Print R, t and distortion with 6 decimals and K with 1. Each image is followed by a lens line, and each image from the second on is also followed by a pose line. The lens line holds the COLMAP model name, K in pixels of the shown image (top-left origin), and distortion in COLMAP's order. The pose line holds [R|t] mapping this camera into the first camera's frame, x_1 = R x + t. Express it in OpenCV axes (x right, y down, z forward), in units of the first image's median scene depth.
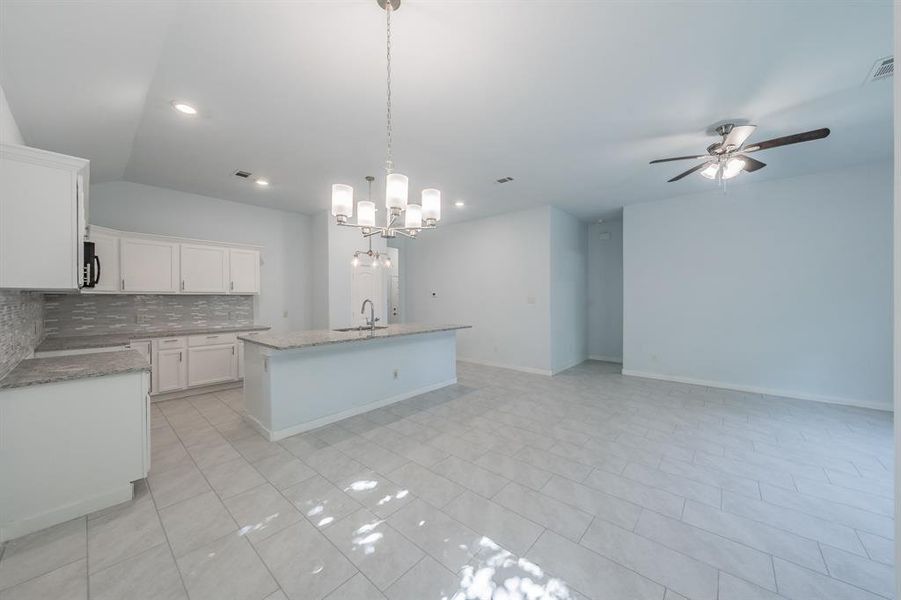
lens RADIAL K [[315.8, 0, 447.9], [0, 315.8, 294.4], [0, 0, 1]] dist [-0.000250, -0.000027]
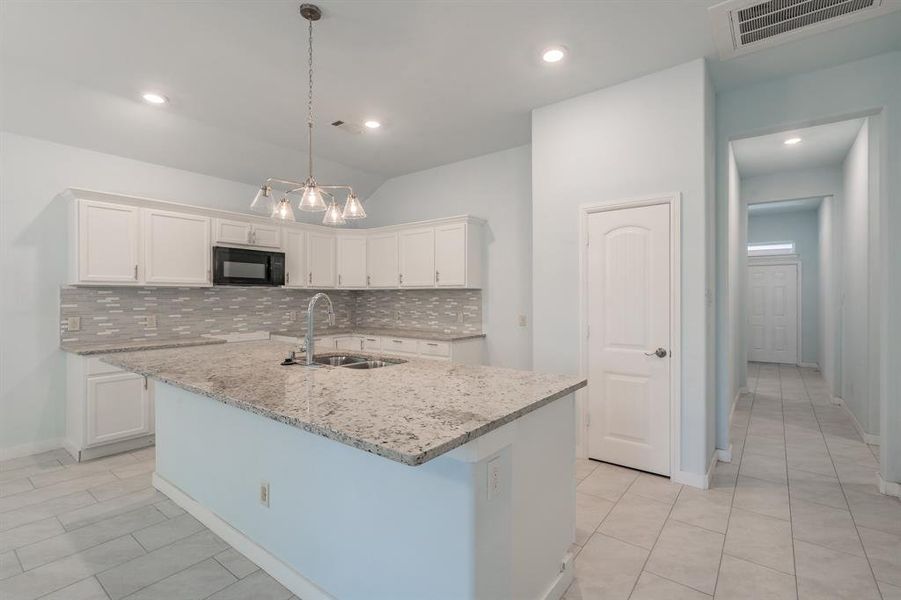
lens RADIAL K [[410.9, 0, 476.0], [0, 410.9, 297.9], [0, 0, 1]] dist [0.000039, -0.000145]
pose [[0.096153, 0.007470, -0.995339, 0.327442], [0.009604, 0.999918, 0.008432, 0.017371], [0.995320, -0.010370, 0.096074, 1.144863]]
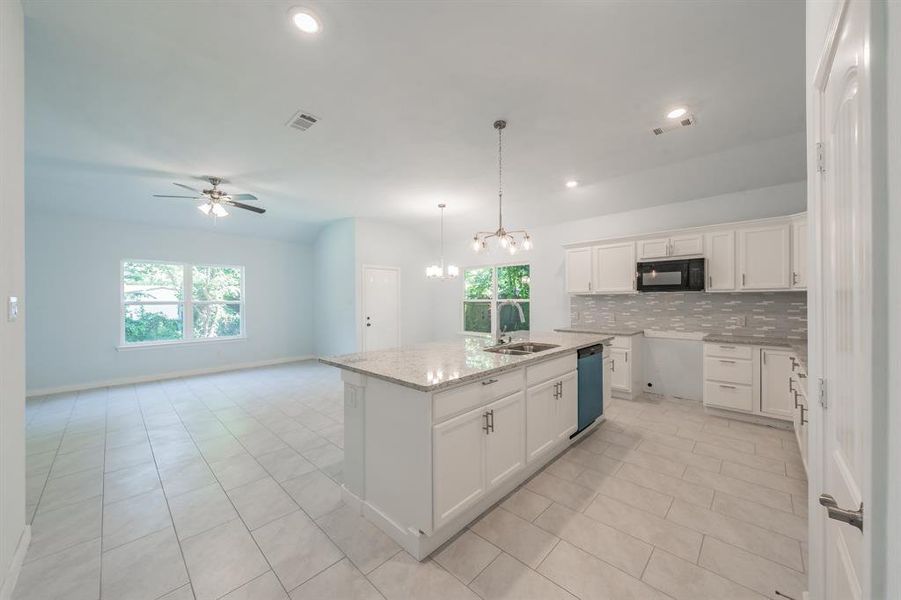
lens RADIAL K [[327.5, 0, 450.5], [0, 327.5, 300.0], [0, 0, 1]] dist [0.000024, -0.000031]
pose [[-0.998947, 0.008645, 0.045066, -0.163312], [0.007999, 0.999863, -0.014497, 0.024722], [-0.045185, -0.014122, -0.998879, 1.680711]]
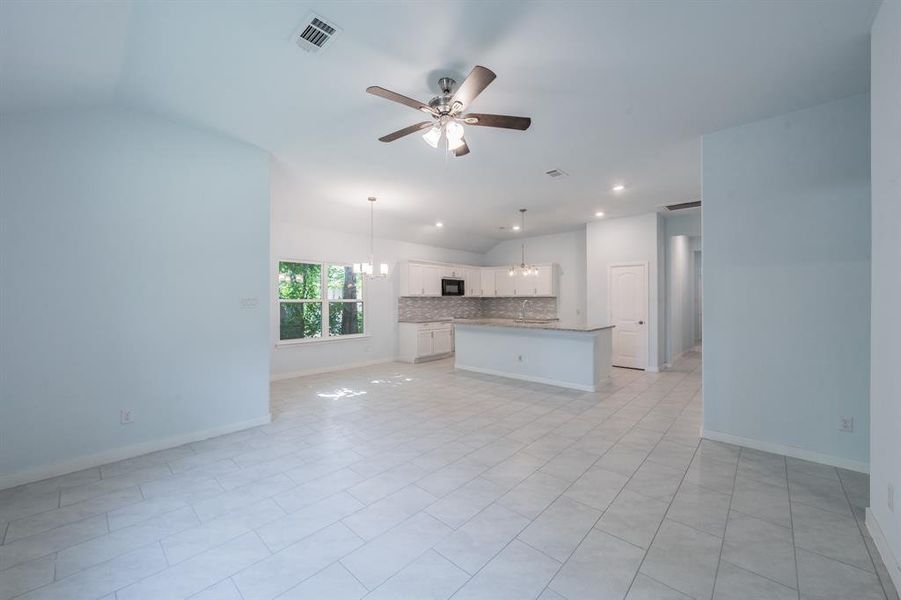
lens RADIAL K [[346.8, 0, 465.2], [0, 346.8, 299.2], [0, 0, 1]] dist [-0.028161, -0.000052]
pose [[0.010877, 0.004476, -0.999931, 1.198323], [0.011653, 0.999922, 0.004603, 0.000488], [0.999873, -0.011703, 0.010824, 0.720948]]
